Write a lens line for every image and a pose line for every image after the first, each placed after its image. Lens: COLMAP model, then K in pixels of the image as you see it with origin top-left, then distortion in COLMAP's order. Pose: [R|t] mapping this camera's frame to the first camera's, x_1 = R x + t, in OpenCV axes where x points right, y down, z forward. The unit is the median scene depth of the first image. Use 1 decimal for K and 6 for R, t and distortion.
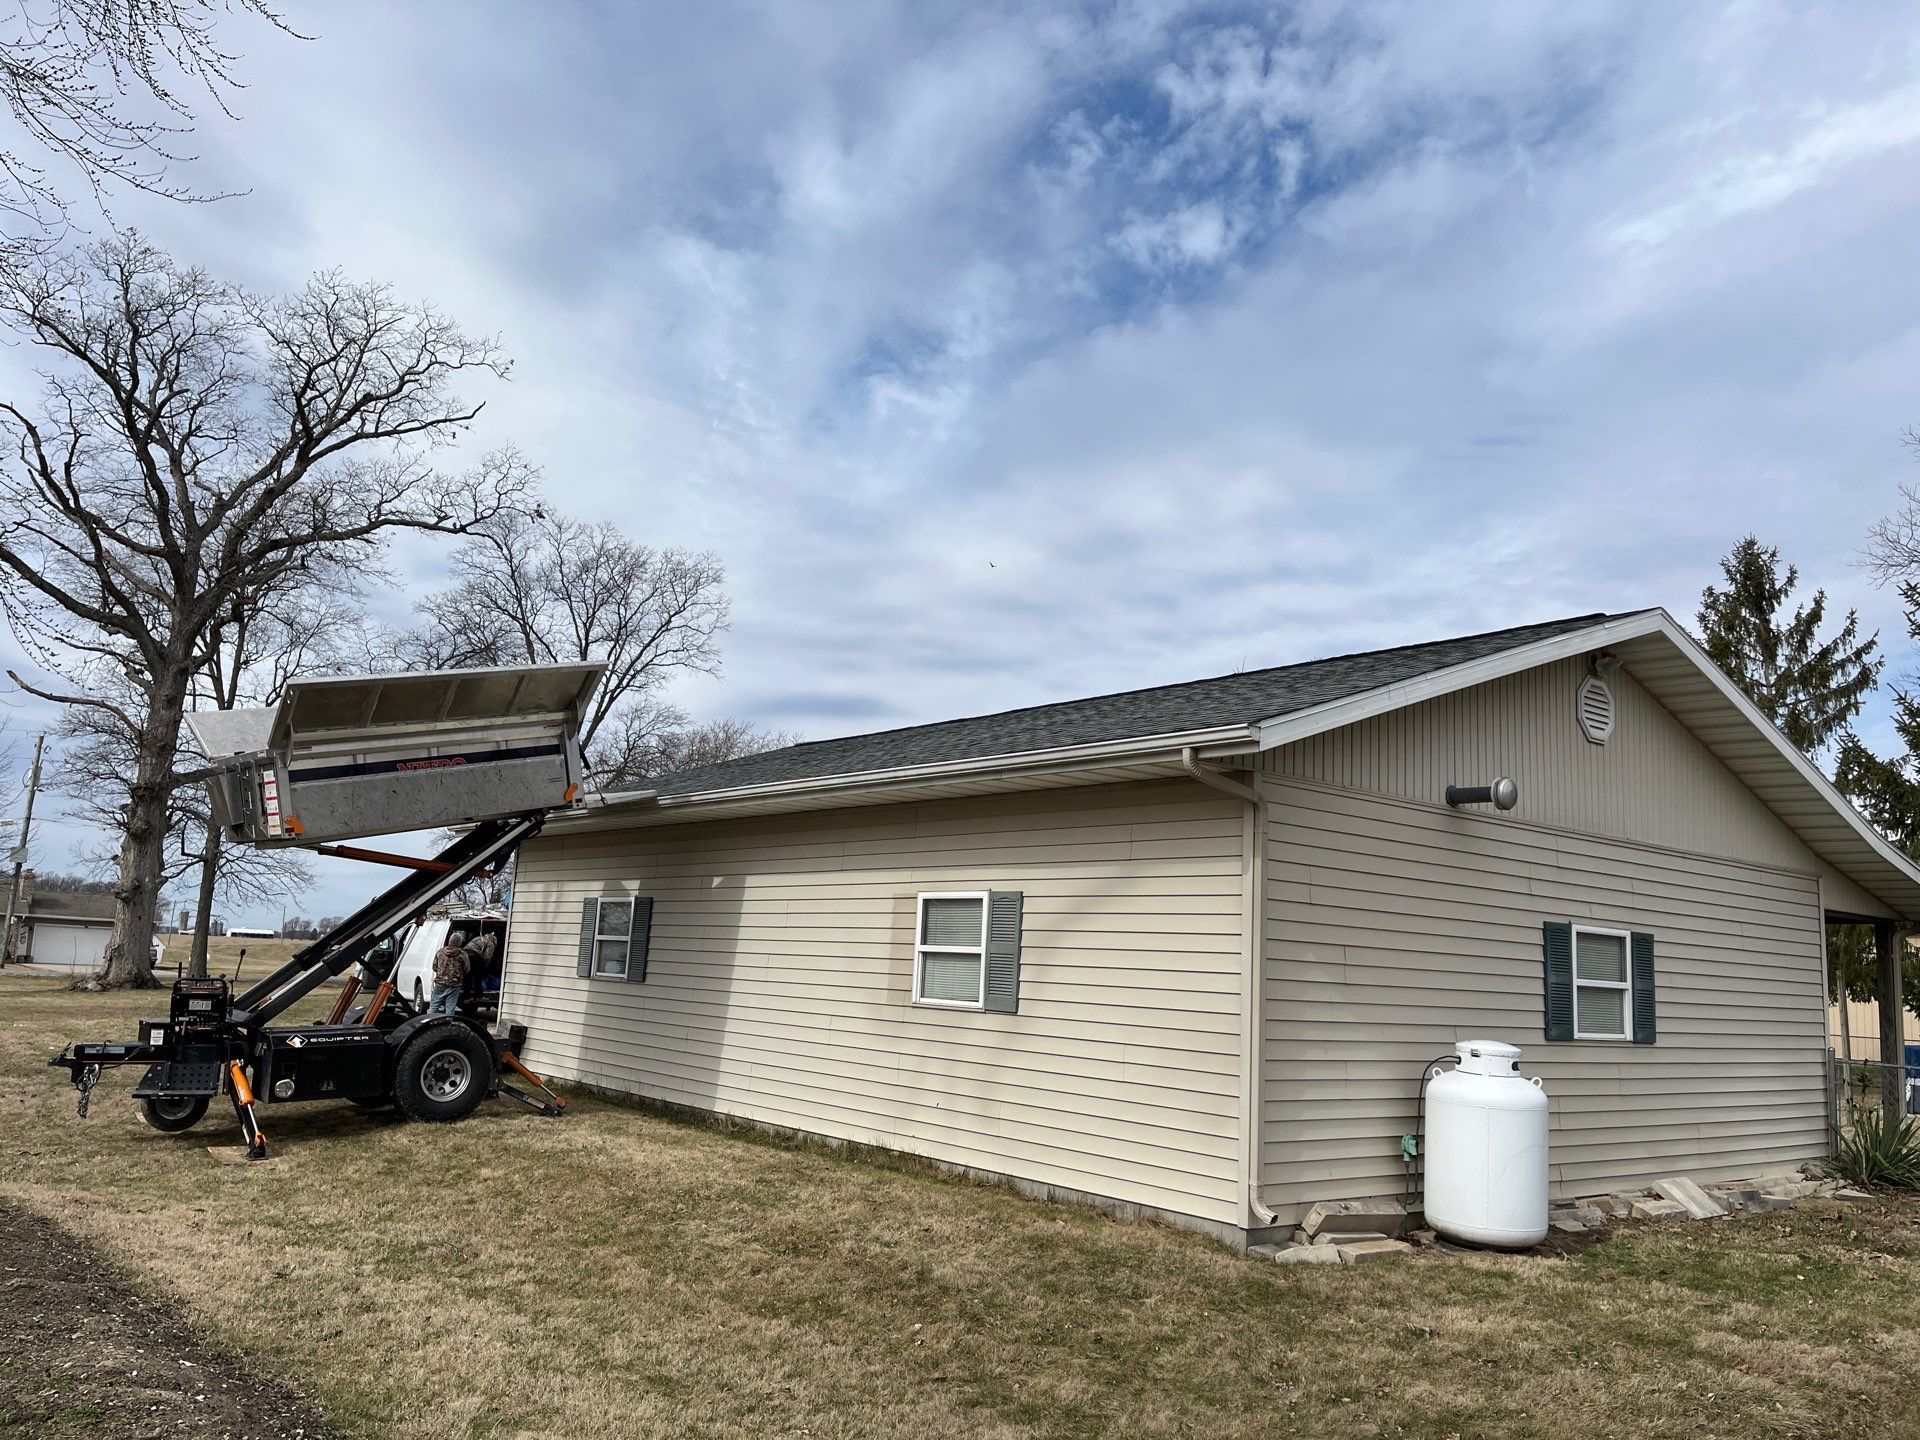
lens RADIAL K [[1474.0, 0, 966.8], [0, 1474.0, 713.7], [0, 0, 1]] dist [-0.001574, -0.000641]
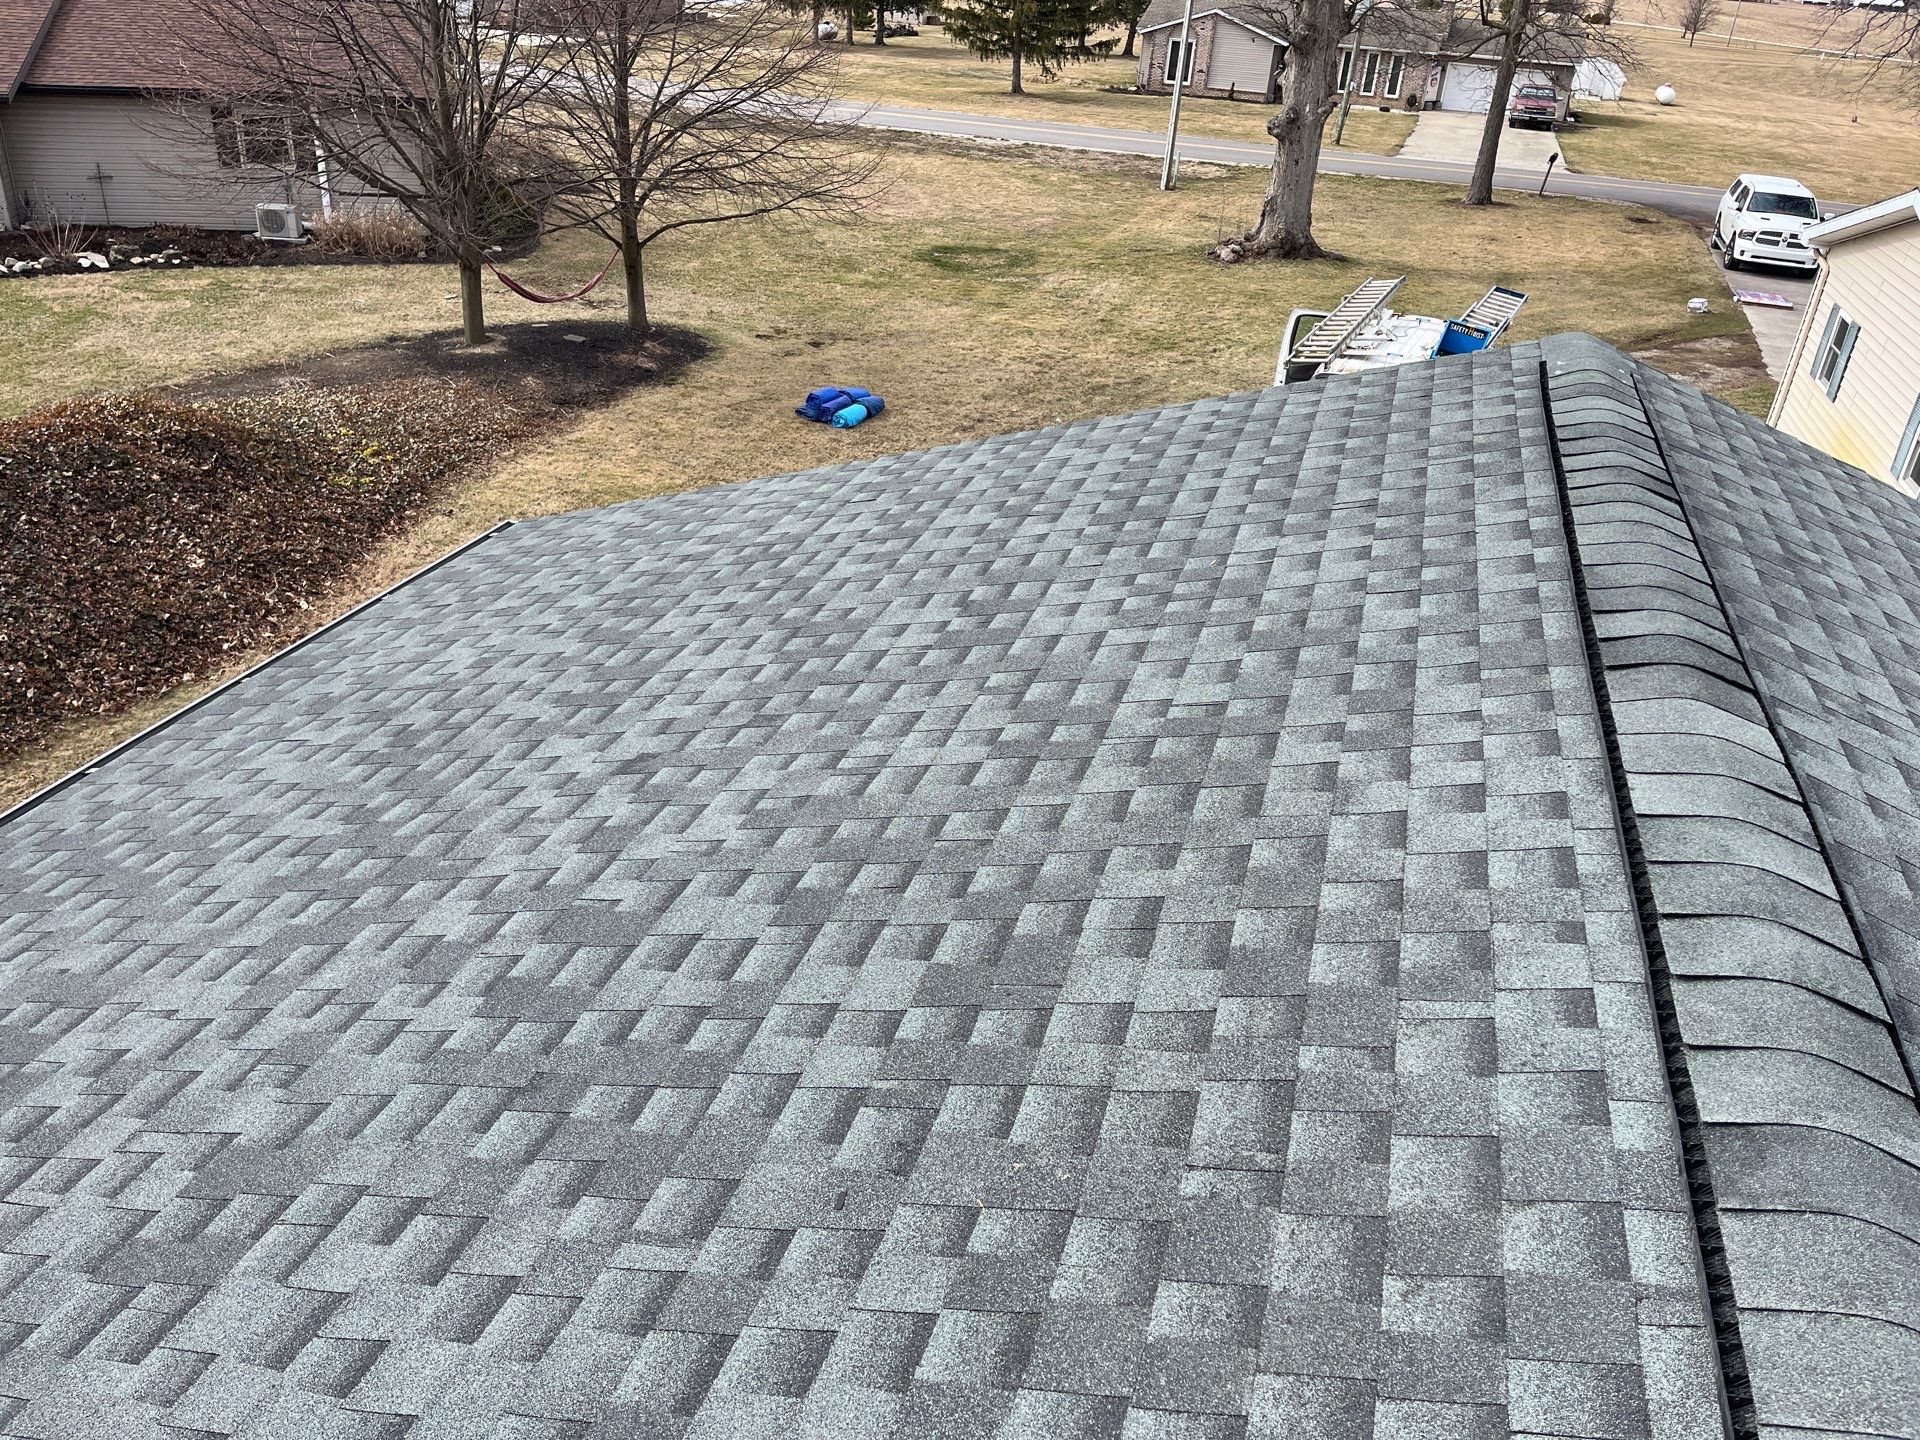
lens RADIAL K [[1443.7, 0, 941.8], [0, 1443.7, 719.7], [0, 0, 1]] dist [0.076858, -0.101503]
pose [[0.551346, 0.387769, -0.738683, 0.019534], [0.108552, 0.844546, 0.524364, -0.036780], [0.827184, -0.369292, 0.423544, 0.402089]]
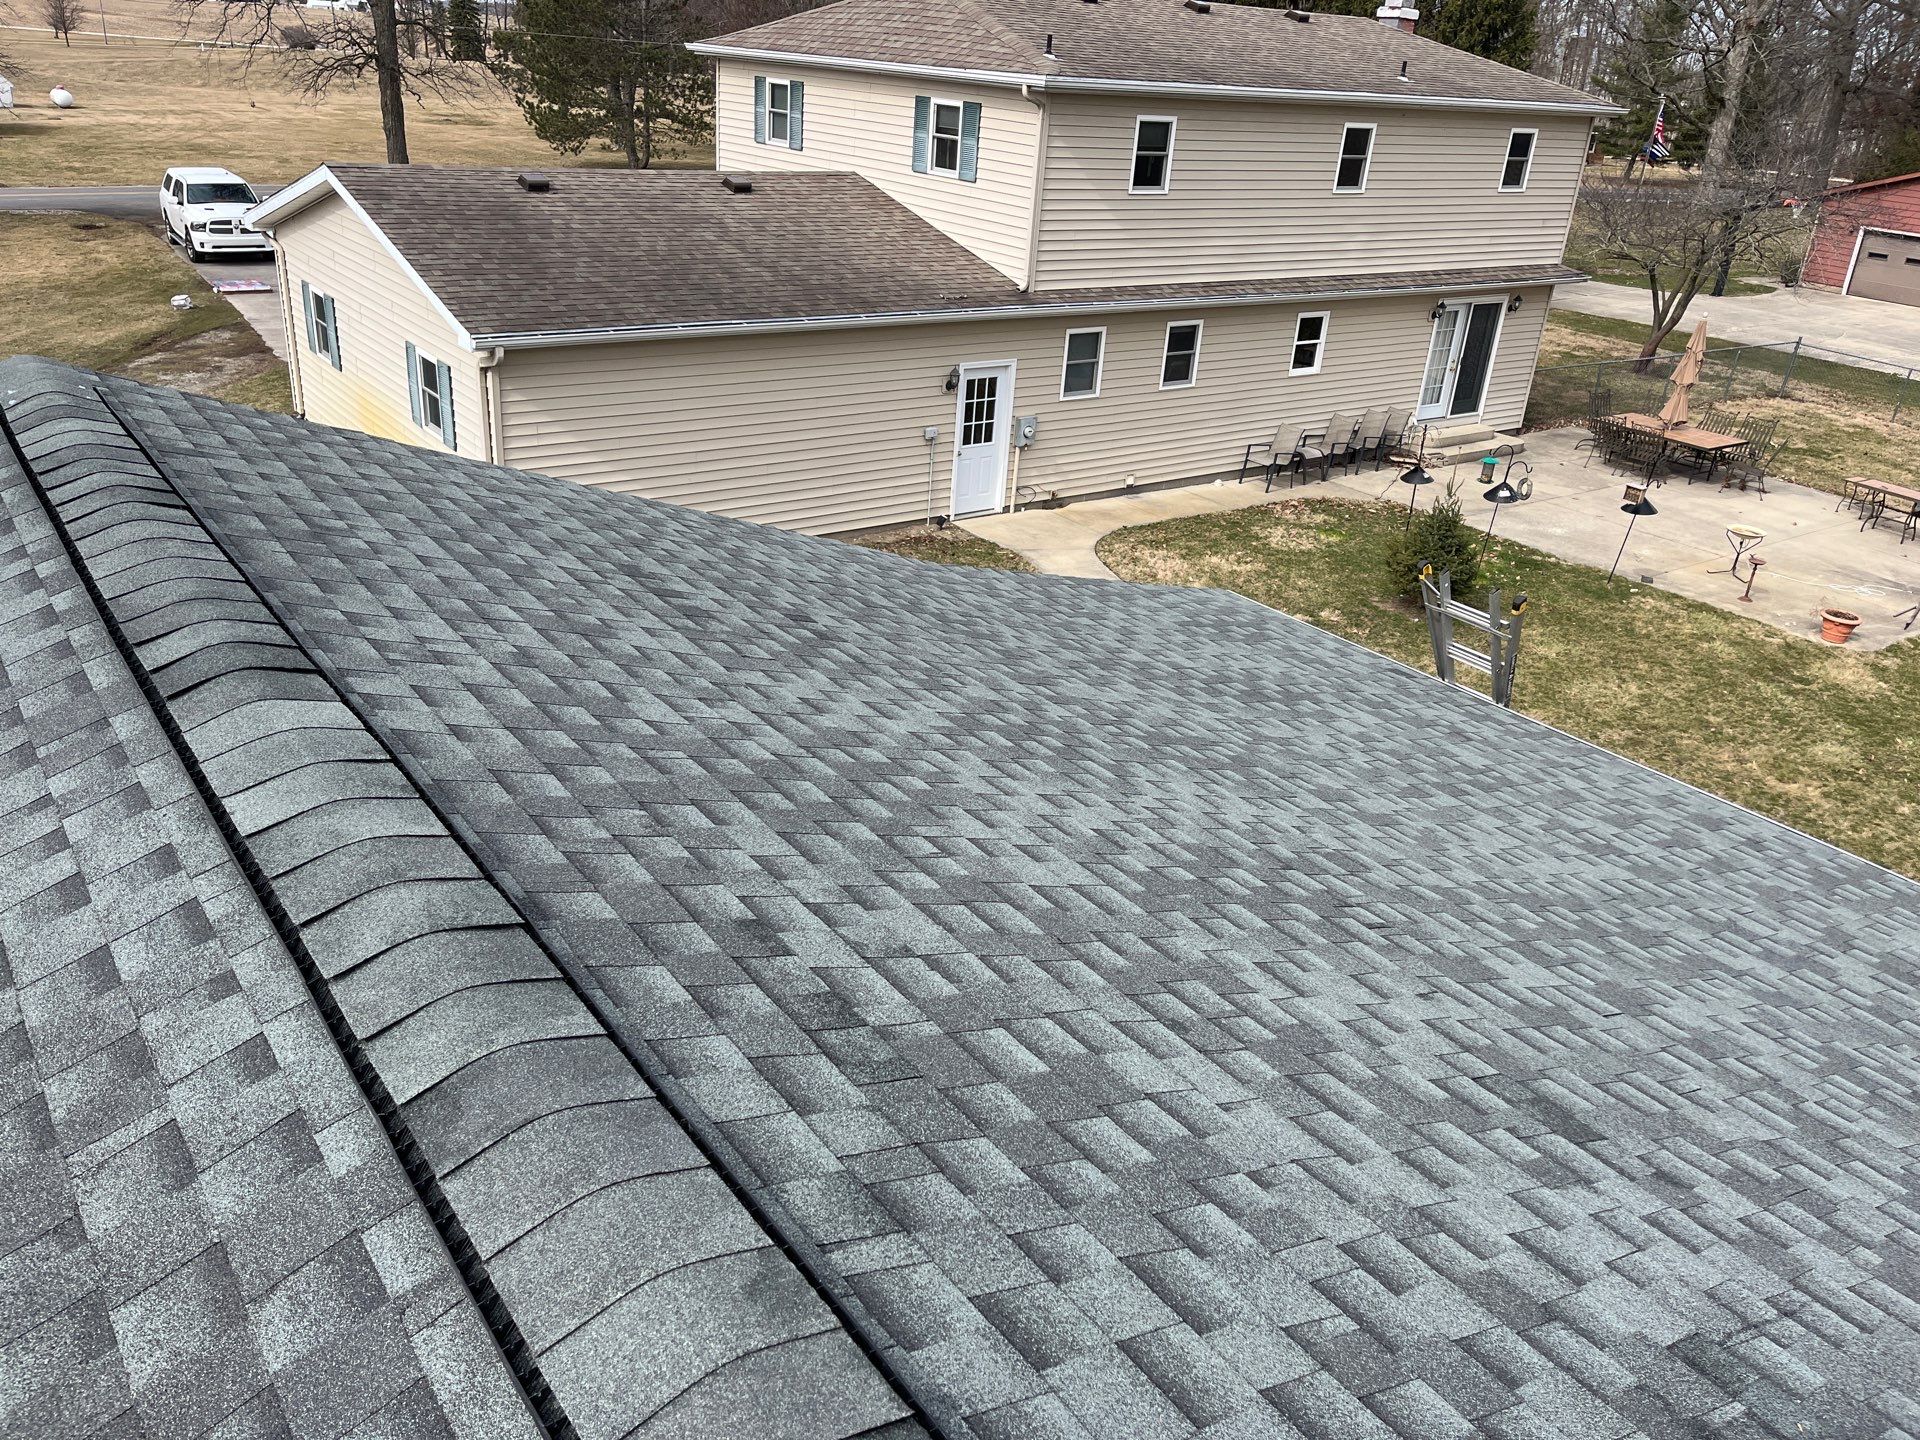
lens RADIAL K [[1443.7, 0, 942.1], [0, 1443.7, 728.0], [0, 0, 1]] dist [0.076858, -0.101503]
pose [[0.998442, 0.036440, -0.042254, 0.021981], [-0.005420, 0.817046, 0.576547, -0.035590], [0.055533, -0.575420, 0.815970, 0.406872]]
